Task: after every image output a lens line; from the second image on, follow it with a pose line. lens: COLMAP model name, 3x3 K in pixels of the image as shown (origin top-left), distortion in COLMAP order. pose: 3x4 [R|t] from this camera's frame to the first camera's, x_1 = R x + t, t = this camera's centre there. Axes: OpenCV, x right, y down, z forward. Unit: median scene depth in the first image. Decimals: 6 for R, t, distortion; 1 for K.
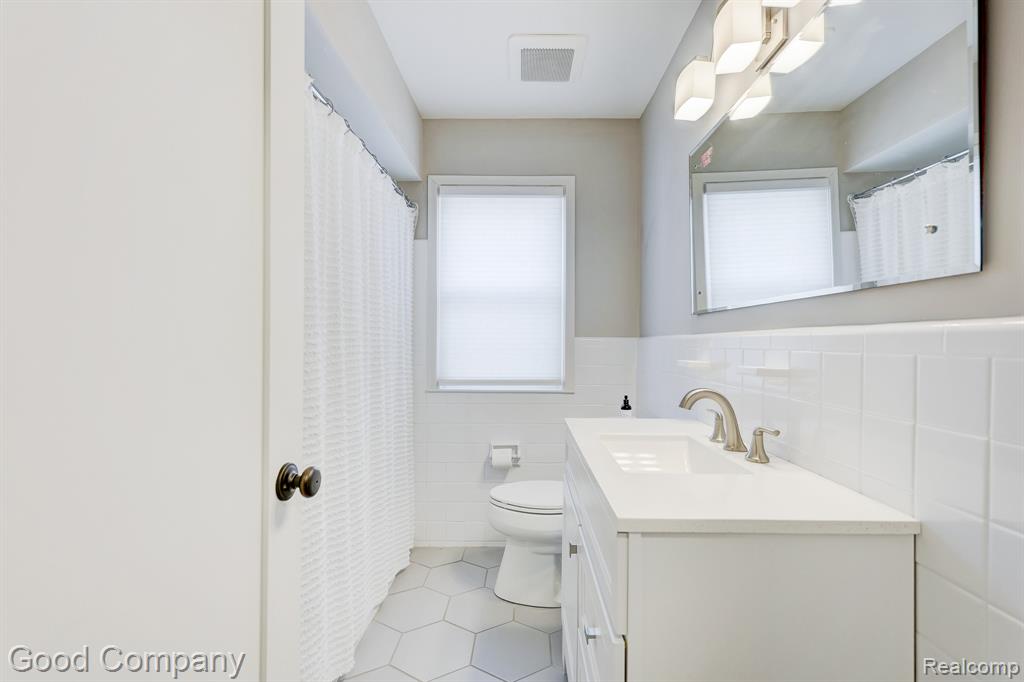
lens RADIAL K [[441.4, 0, 512.0], [0, 441.4, 341.0], [0, 0, 1]] dist [0.001696, -0.000051]
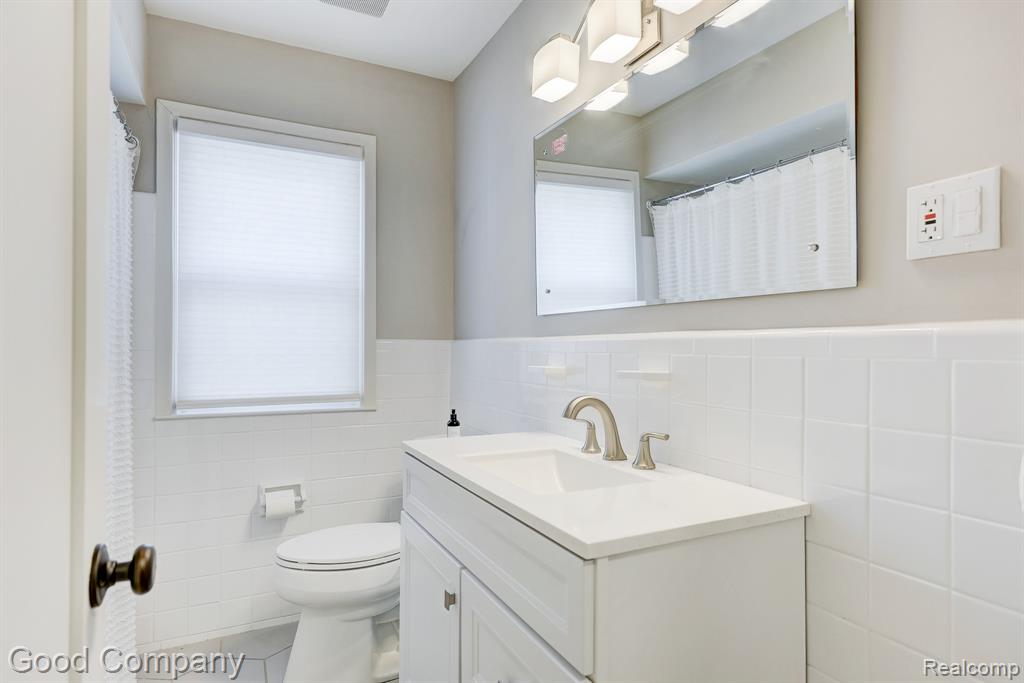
lens RADIAL K [[544.6, 0, 512.0], [0, 544.6, 341.5], [0, 0, 1]] dist [0.000009, -0.000444]
pose [[0.896697, 0.002704, 0.442638, -0.105213], [-0.000558, 0.999987, -0.004977, -0.000368], [-0.442645, 0.004216, 0.896687, 0.022591]]
